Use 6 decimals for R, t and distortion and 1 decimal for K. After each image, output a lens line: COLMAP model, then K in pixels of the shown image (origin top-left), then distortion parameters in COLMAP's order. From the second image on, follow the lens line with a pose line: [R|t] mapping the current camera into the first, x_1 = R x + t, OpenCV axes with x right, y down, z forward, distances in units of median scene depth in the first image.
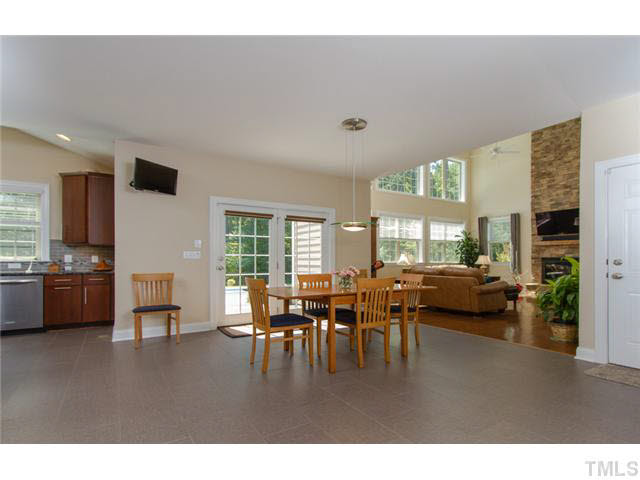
lens RADIAL K [[361.5, 0, 326.2], [0, 361.5, 259.0], [0, 0, 1]] dist [0.006554, -0.000487]
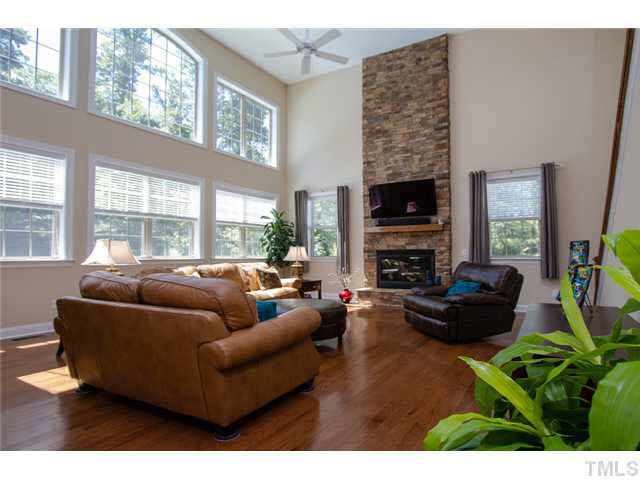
lens RADIAL K [[361.5, 0, 320.2], [0, 361.5, 239.5], [0, 0, 1]] dist [0.006554, -0.000487]
pose [[0.917858, 0.014220, 0.396655, 0.216351], [0.000741, 0.999295, -0.037541, 0.001326], [-0.396909, 0.034751, 0.917200, 0.399956]]
